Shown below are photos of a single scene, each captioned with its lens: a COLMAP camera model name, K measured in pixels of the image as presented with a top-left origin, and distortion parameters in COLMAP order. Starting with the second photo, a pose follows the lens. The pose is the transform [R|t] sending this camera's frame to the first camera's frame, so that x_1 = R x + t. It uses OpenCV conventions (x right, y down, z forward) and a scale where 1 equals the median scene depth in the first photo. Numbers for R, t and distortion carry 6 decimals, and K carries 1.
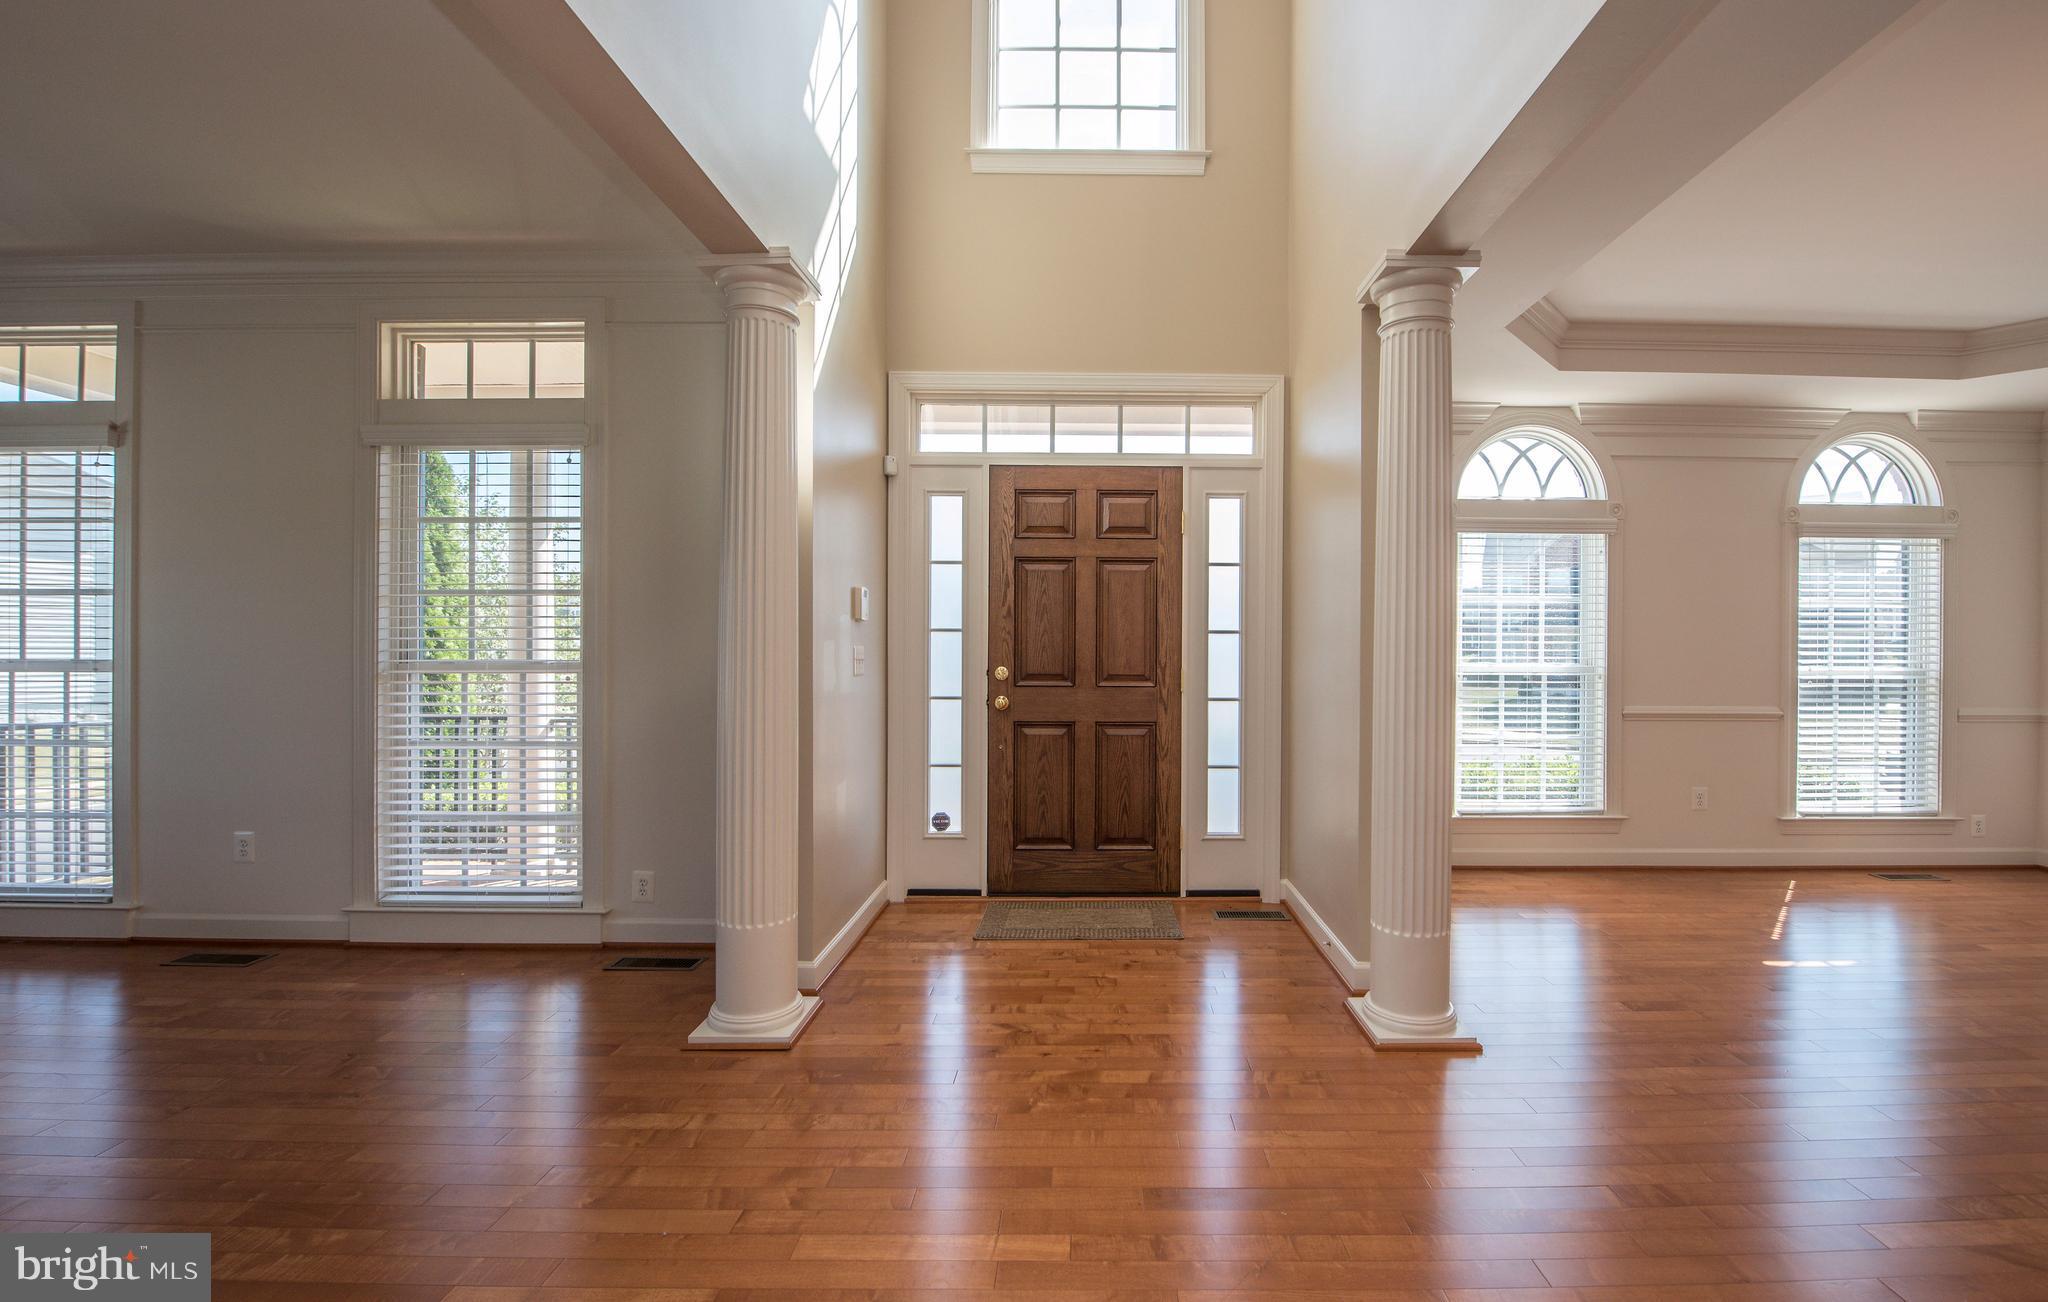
lens RADIAL K [[849.7, 0, 1096.5], [0, 849.7, 659.9], [0, 0, 1]] dist [-0.021014, 0.001047]
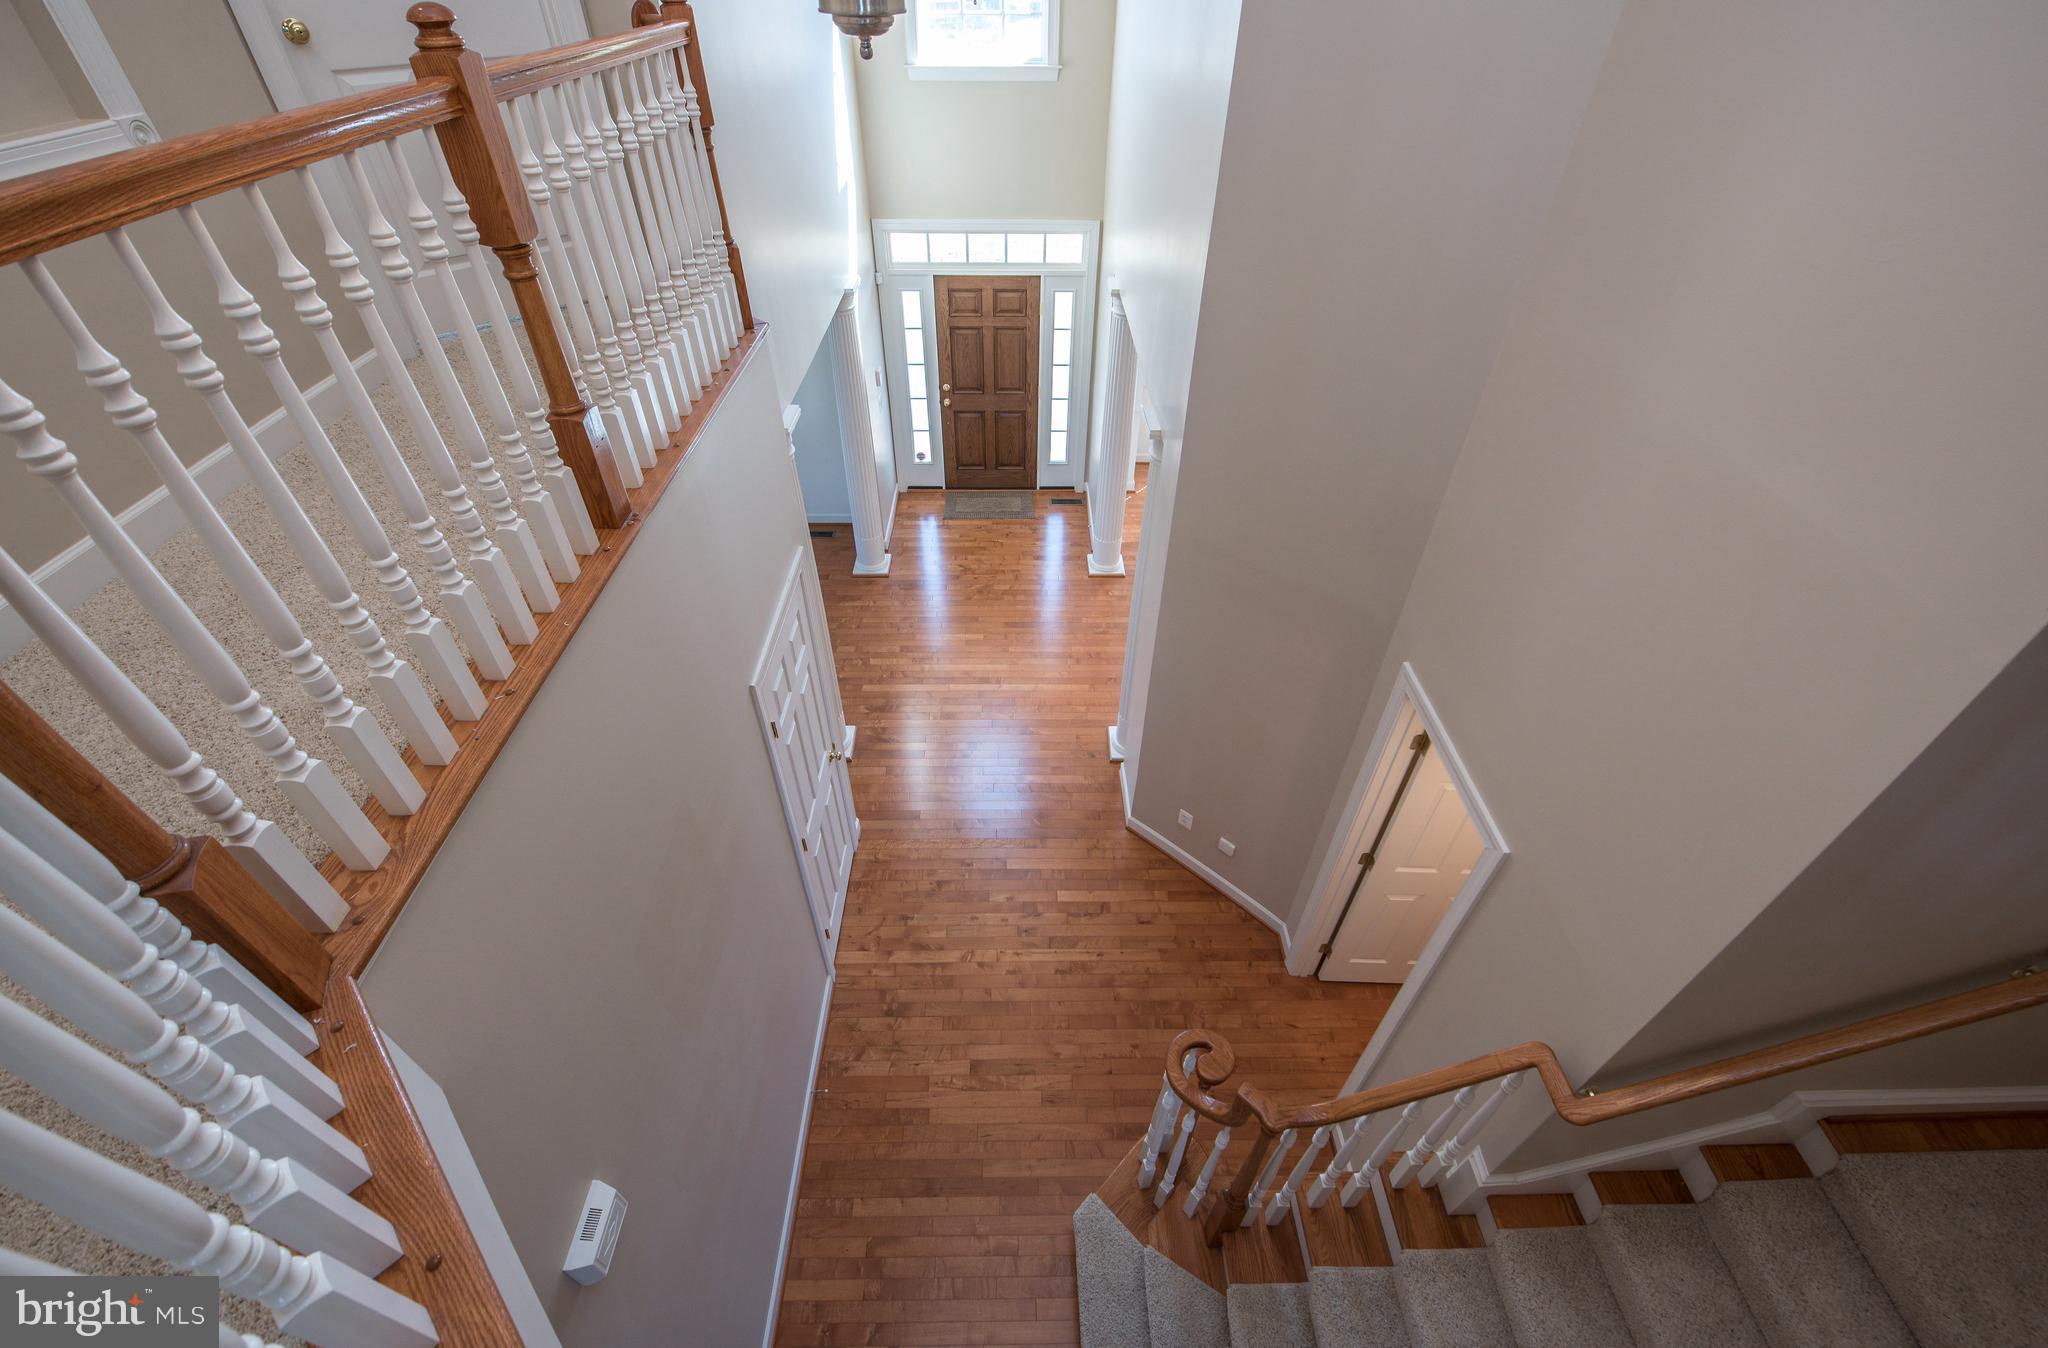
lens RADIAL K [[802.3, 0, 1024.0], [0, 802.3, 674.0], [0, 0, 1]] dist [0.003003, 0.000063]
pose [[0.999980, 0.005700, 0.002781, 0.065655], [-0.006090, 0.740336, 0.672210, -0.738231], [0.001773, -0.672213, 0.740355, -0.810457]]
